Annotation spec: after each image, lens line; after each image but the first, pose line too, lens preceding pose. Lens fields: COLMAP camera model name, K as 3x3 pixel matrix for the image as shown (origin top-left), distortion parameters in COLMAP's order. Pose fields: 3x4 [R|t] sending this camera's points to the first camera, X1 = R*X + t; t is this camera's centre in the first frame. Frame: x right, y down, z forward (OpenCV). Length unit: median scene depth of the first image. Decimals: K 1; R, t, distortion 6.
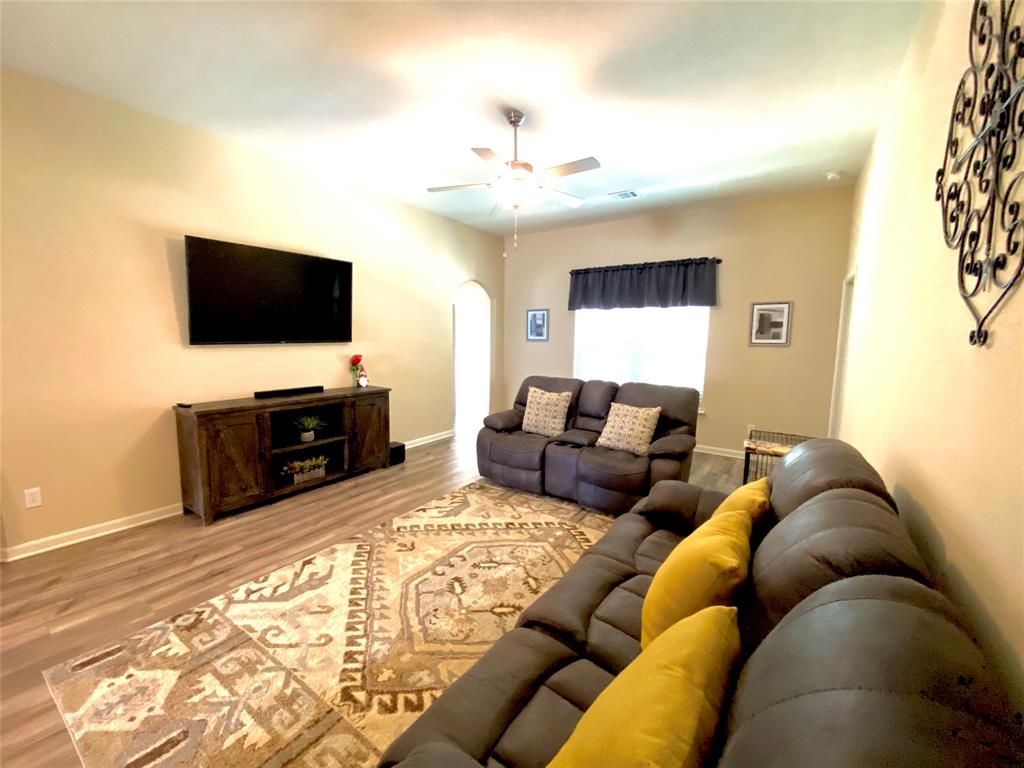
lens RADIAL K [[414.9, 0, 510.0], [0, 414.9, 385.2], [0, 0, 1]] dist [0.020659, -0.017733]
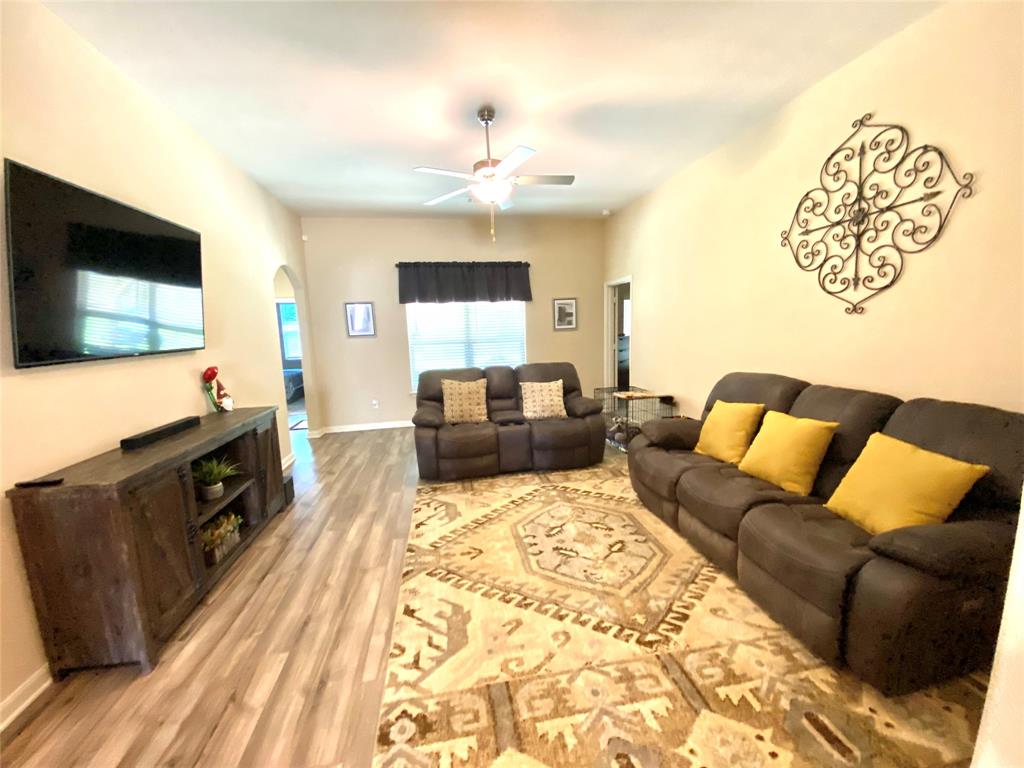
lens RADIAL K [[414.9, 0, 510.0], [0, 414.9, 385.2], [0, 0, 1]] dist [0.020659, -0.017733]
pose [[0.716472, -0.133898, 0.684645, -0.733679], [0.131206, 0.989757, 0.056264, -0.025377], [-0.685166, 0.049518, 0.726702, 0.227725]]
